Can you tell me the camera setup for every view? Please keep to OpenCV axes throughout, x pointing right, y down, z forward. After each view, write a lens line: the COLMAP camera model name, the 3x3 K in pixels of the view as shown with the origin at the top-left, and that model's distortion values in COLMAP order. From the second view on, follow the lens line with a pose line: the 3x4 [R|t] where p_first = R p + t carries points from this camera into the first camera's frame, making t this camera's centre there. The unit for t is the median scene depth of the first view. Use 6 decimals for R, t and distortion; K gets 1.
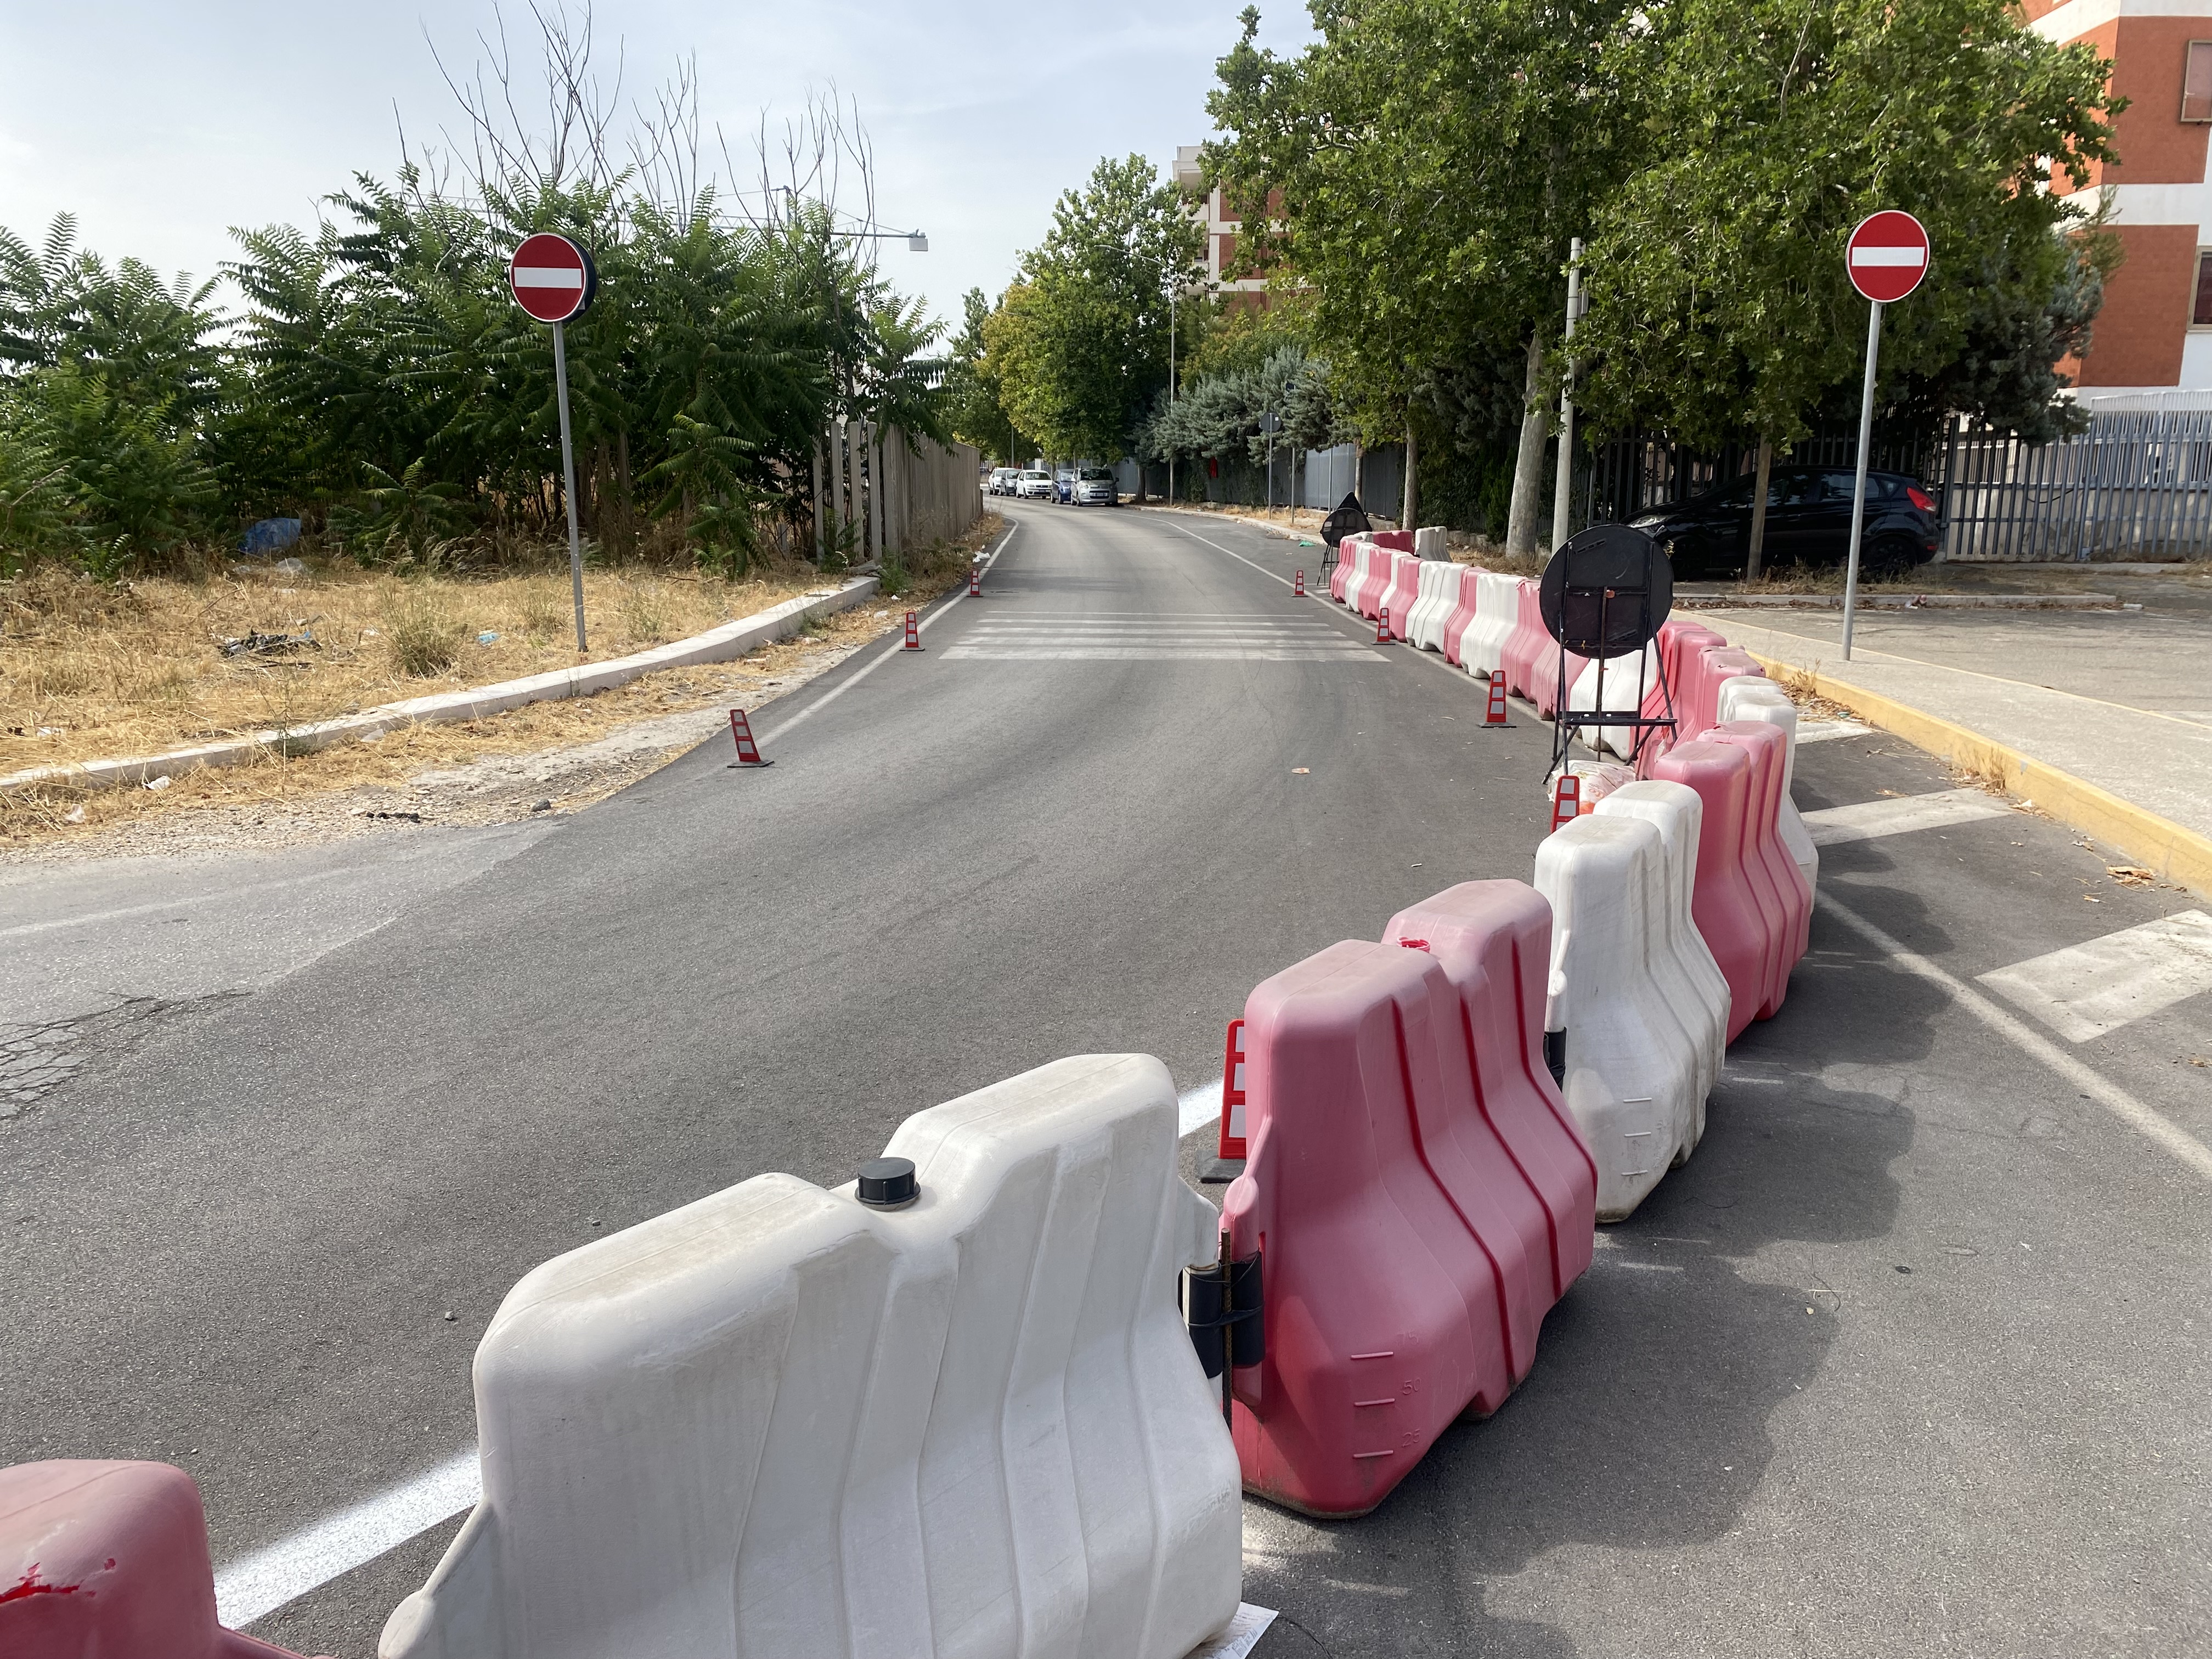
lens RADIAL K [[1646.0, 0, 1106.0], [0, 1646.0, 829.5], [0, 0, 1]] dist [0.234454, -0.471549]
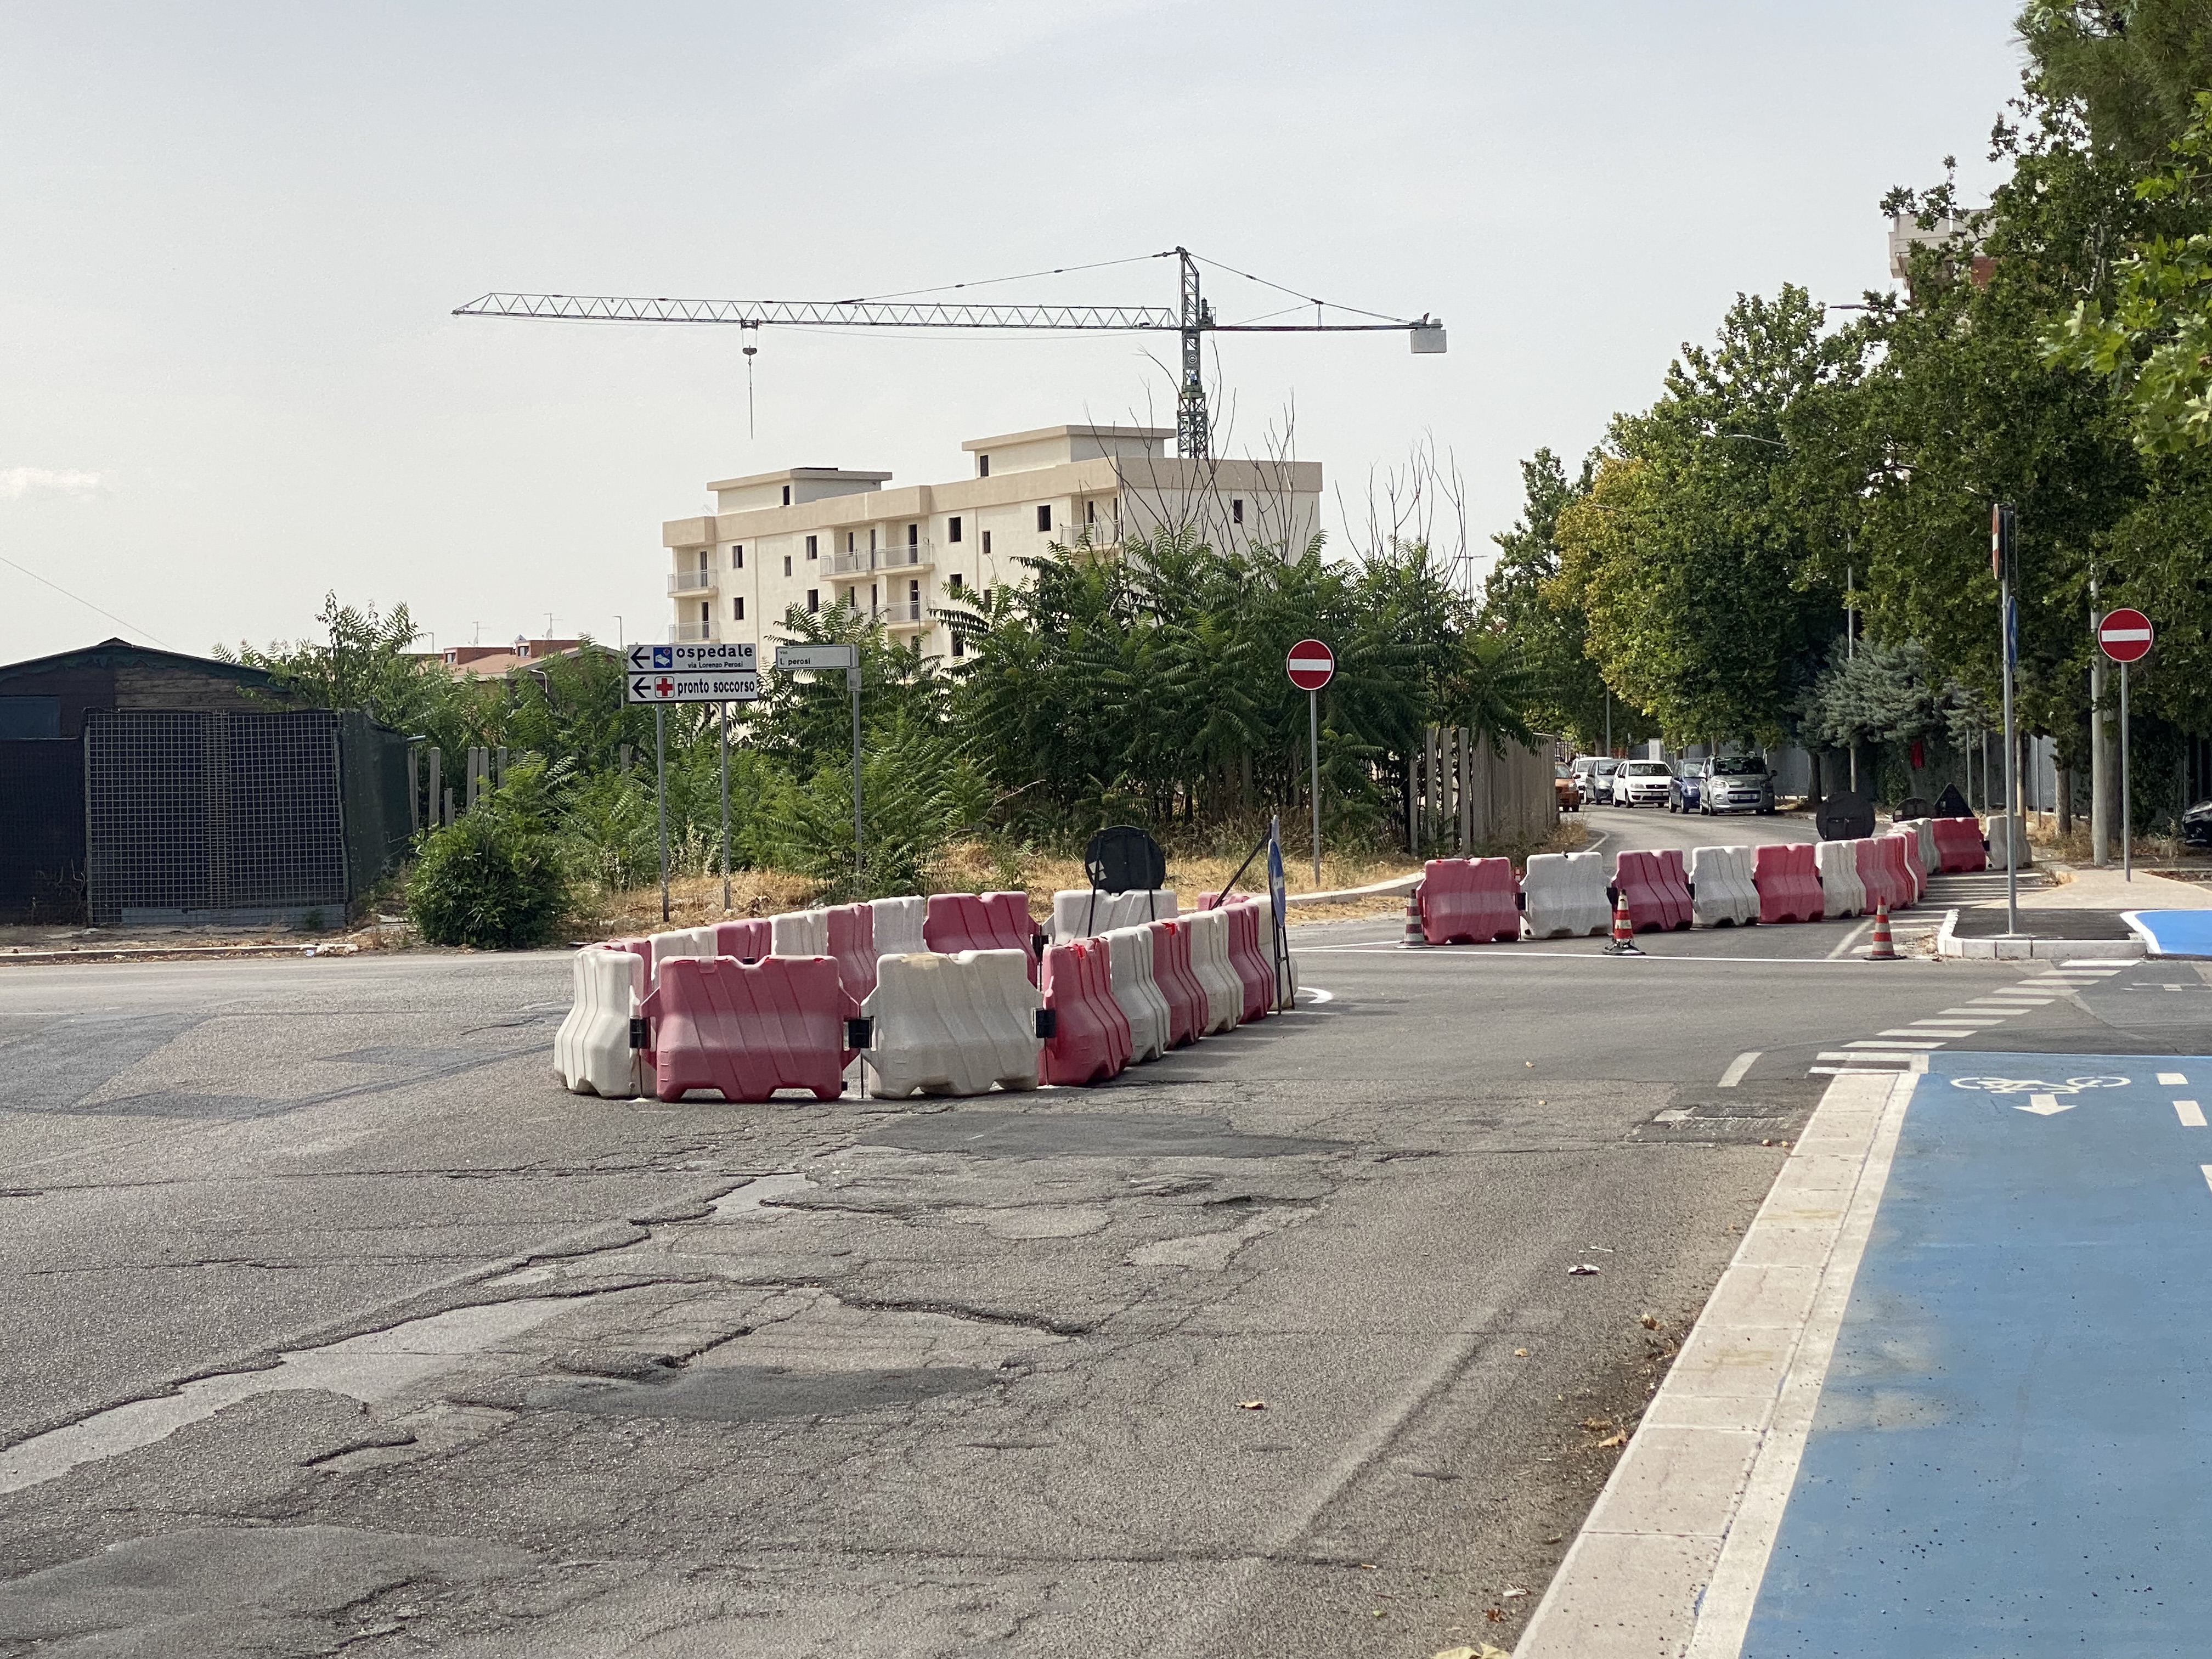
lens RADIAL K [[3993.8, 0, 1106.0], [0, 3993.8, 829.5], [0, 0, 1]] dist [-0.385202, -0.193222]
pose [[0.983075, -0.013892, -0.182675, 0.031379], [-0.021718, 0.981253, -0.191497, 0.098043], [0.181910, 0.192223, 0.964344, -0.464926]]
